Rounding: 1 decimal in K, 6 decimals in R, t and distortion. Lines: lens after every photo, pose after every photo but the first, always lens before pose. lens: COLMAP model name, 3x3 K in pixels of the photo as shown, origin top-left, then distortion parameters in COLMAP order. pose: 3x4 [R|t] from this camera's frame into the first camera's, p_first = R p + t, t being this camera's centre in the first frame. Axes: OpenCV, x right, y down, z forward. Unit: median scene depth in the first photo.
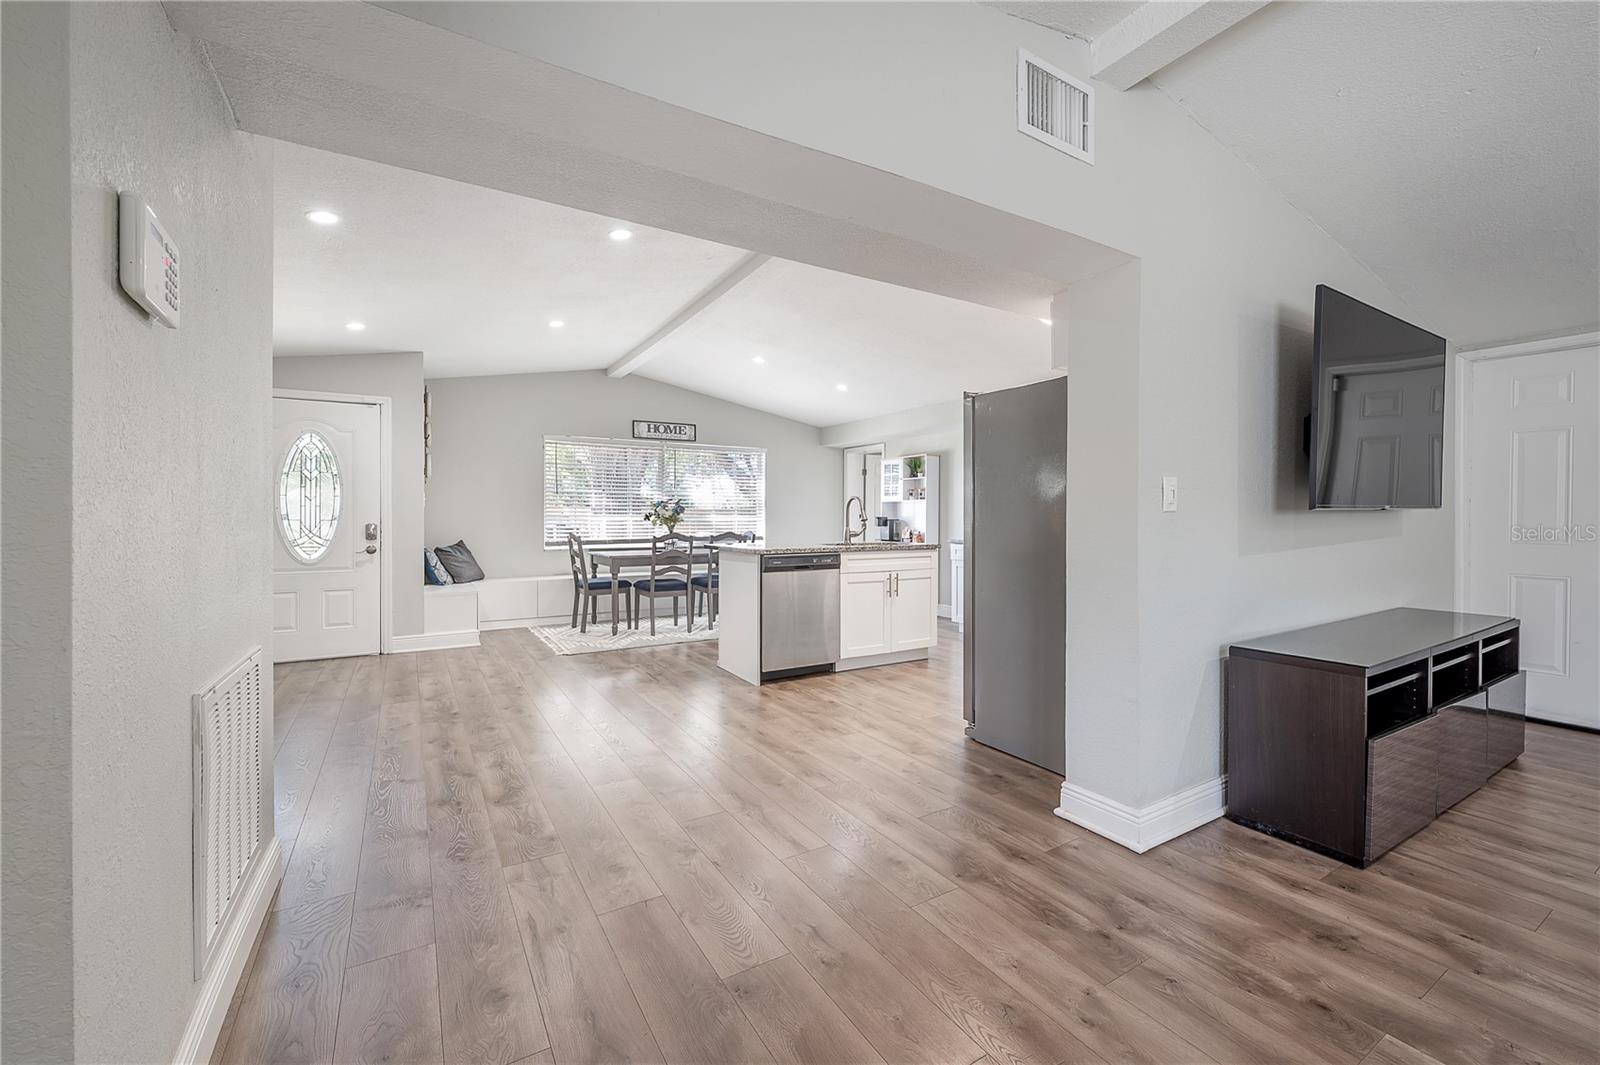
lens RADIAL K [[654.1, 0, 816.2], [0, 654.1, 522.8], [0, 0, 1]] dist [-0.000307, -0.000033]
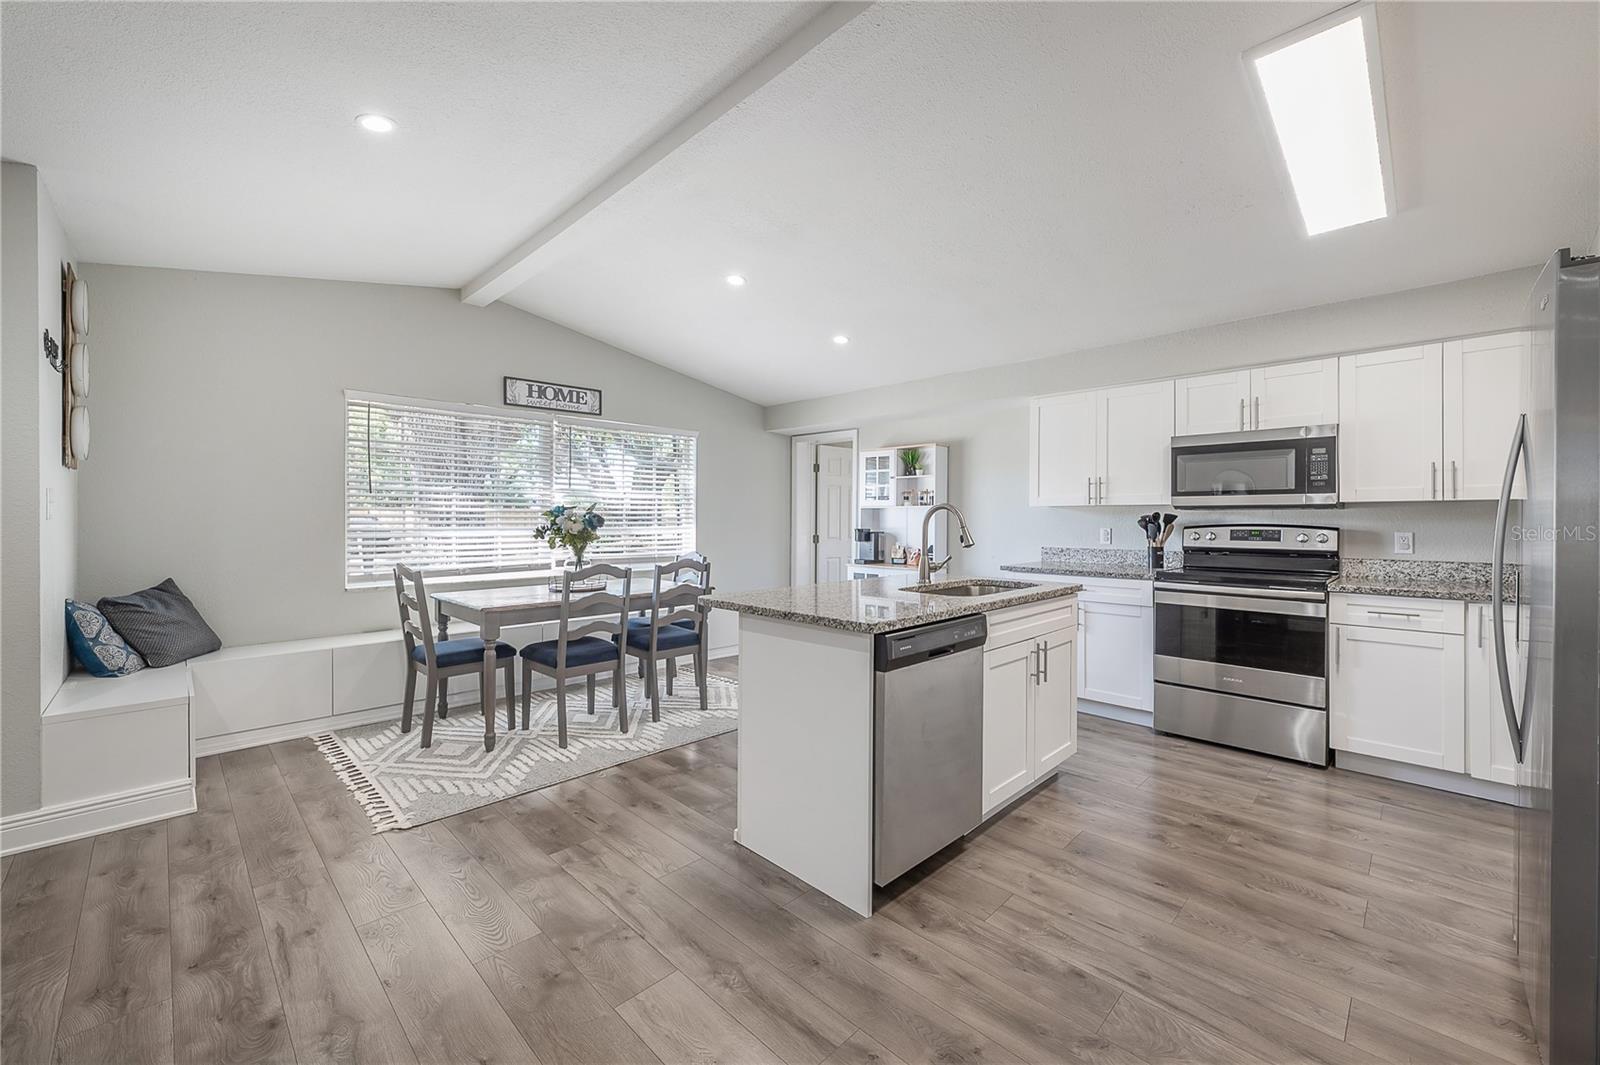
lens RADIAL K [[635.8, 0, 790.6], [0, 635.8, 529.1], [0, 0, 1]] dist [-0.001549, -0.000049]
pose [[0.976689, -0.000334, 0.214660, -0.165696], [-0.002127, 0.999935, 0.011233, -0.020332], [-0.214650, -0.011428, 0.976624, 0.399298]]
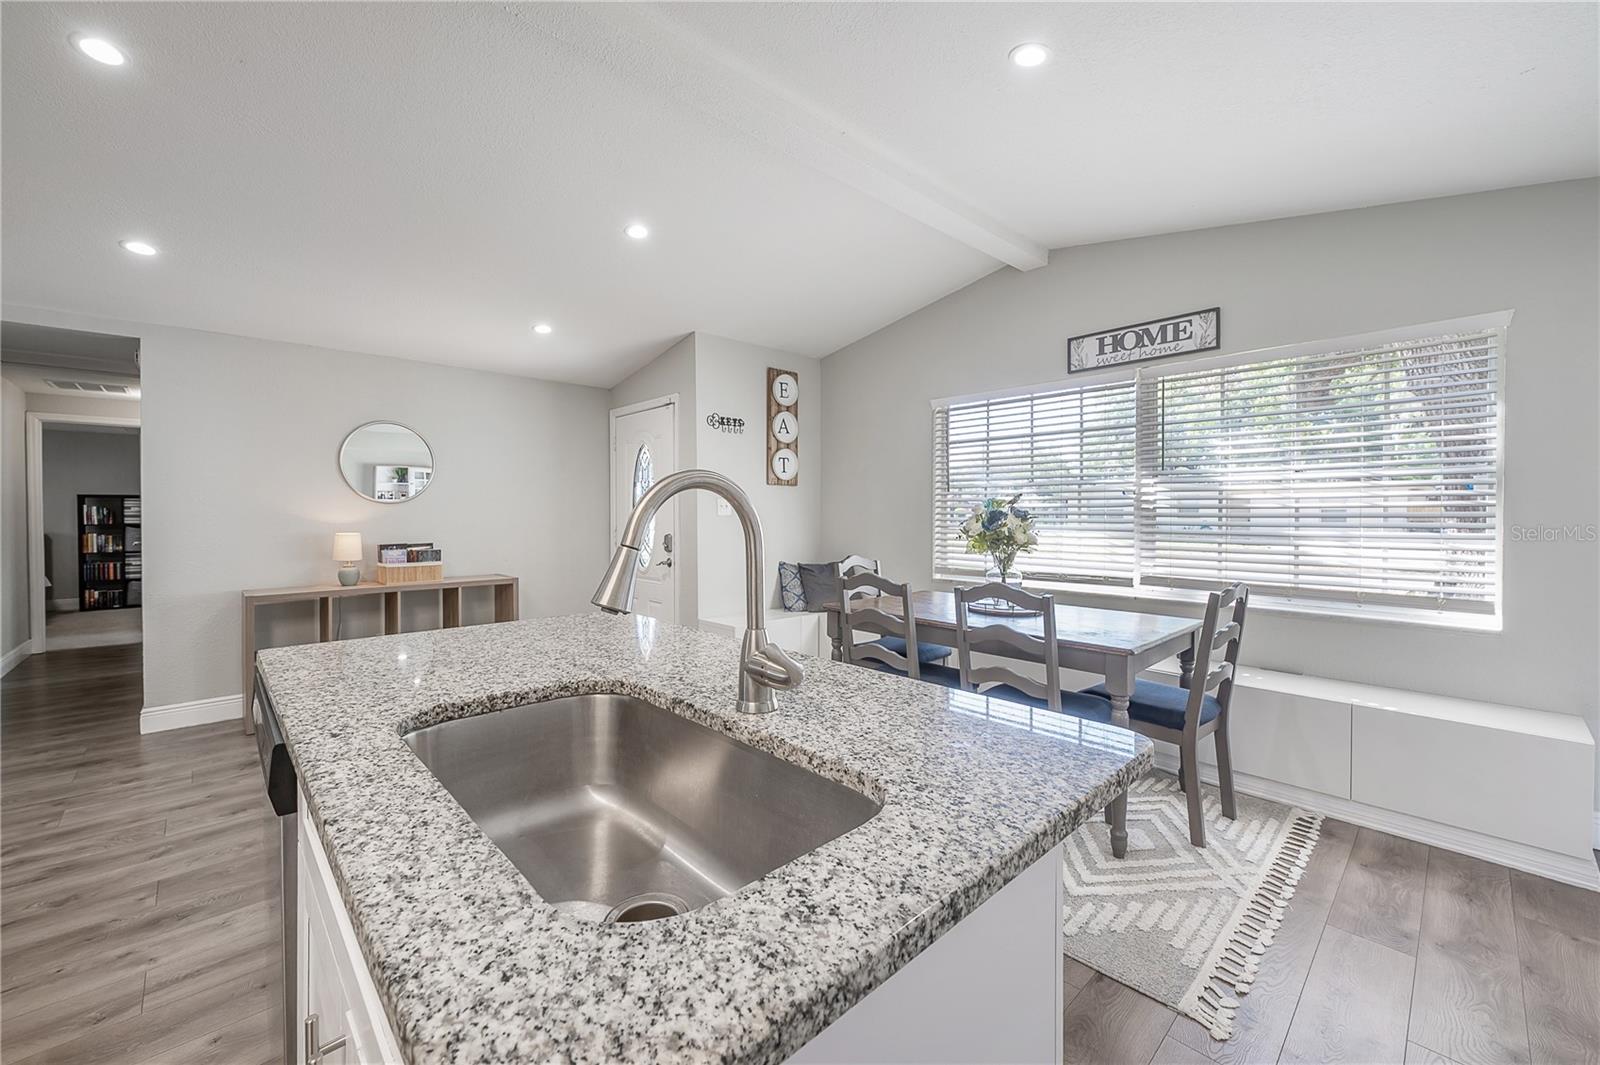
lens RADIAL K [[635.8, 0, 790.6], [0, 635.8, 529.1], [0, 0, 1]] dist [-0.001549, -0.000049]
pose [[0.186151, 0.026145, -0.982173, 0.192240], [-0.008267, 0.999652, 0.025043, -0.024190], [0.982486, 0.003458, 0.186303, 0.814504]]
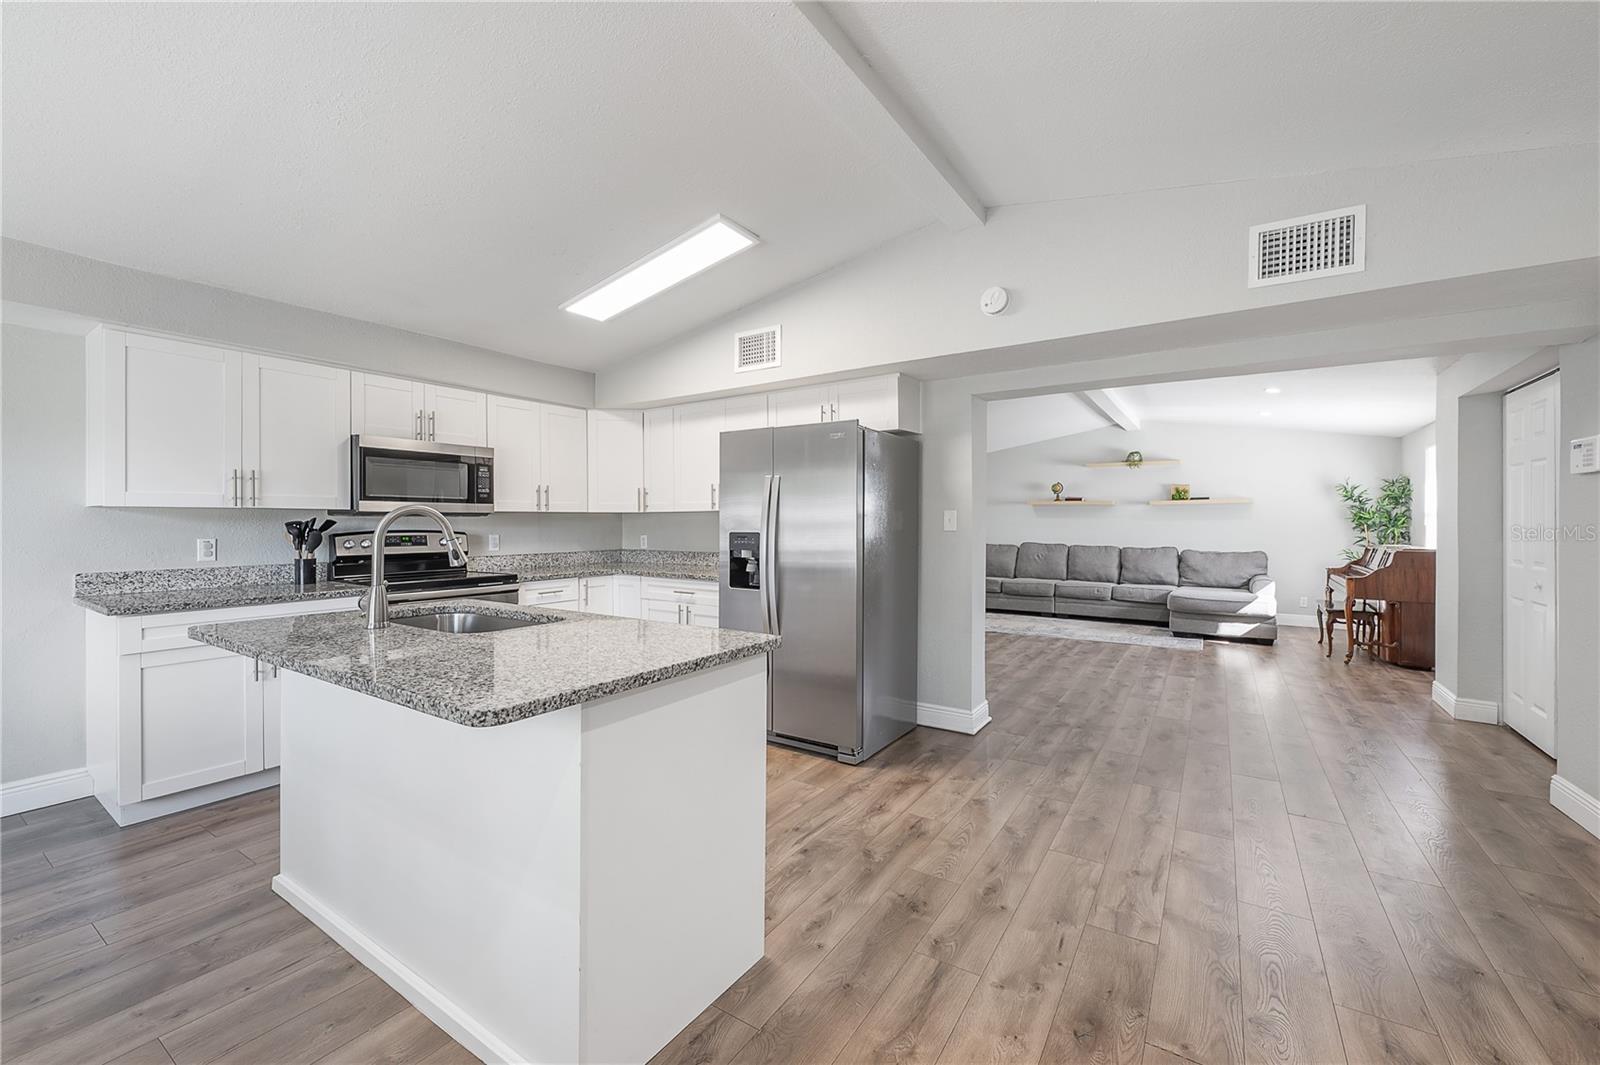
lens RADIAL K [[635.8, 0, 790.6], [0, 635.8, 529.1], [0, 0, 1]] dist [-0.001549, -0.000049]
pose [[-0.405863, -0.007184, 0.913906, -0.333113], [0.005567, 0.999931, 0.010332, -0.024625], [-0.913917, 0.009281, -0.405795, 0.801843]]
